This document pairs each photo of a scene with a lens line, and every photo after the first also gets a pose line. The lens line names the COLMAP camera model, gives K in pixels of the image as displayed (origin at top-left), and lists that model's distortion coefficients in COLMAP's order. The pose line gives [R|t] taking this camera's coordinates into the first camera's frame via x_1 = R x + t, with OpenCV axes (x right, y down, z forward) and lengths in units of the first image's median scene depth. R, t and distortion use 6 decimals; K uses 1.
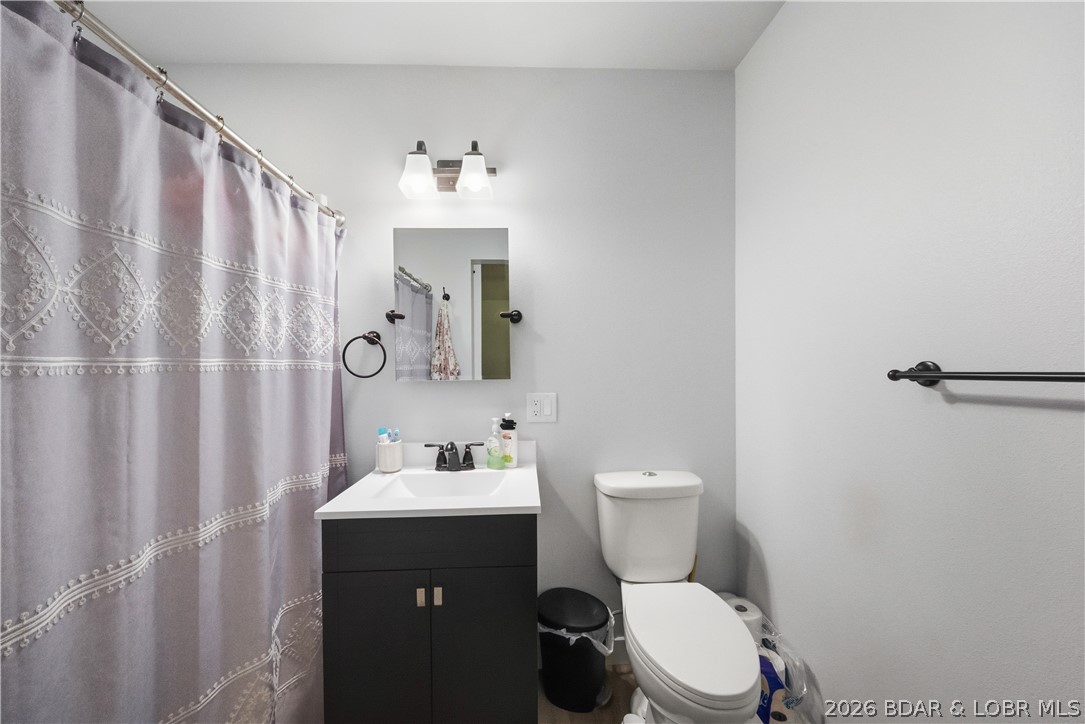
lens RADIAL K [[383.2, 0, 541.7], [0, 383.2, 370.3], [0, 0, 1]] dist [-0.008944, -0.001035]
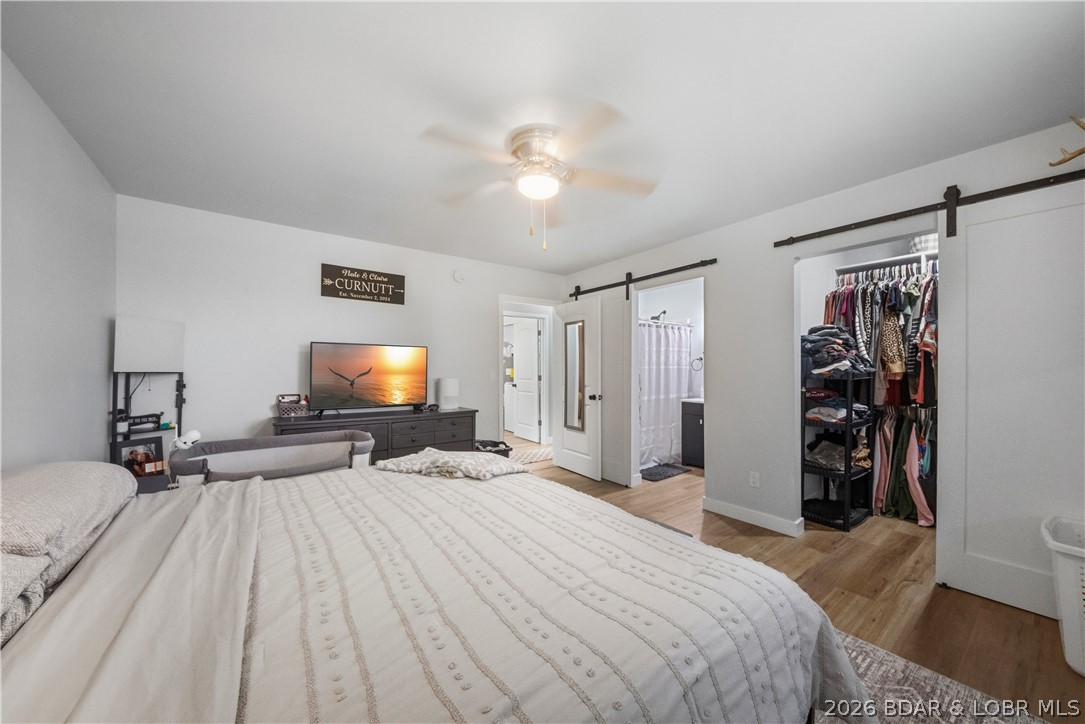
lens RADIAL K [[383.2, 0, 540.7], [0, 383.2, 365.6], [0, 0, 1]] dist [-0.008944, -0.001035]
pose [[0.518821, 0.003582, -0.854875, 2.471661], [-0.006829, 0.999977, 0.000045, -0.024847], [0.854855, 0.005815, 0.518834, -2.828723]]
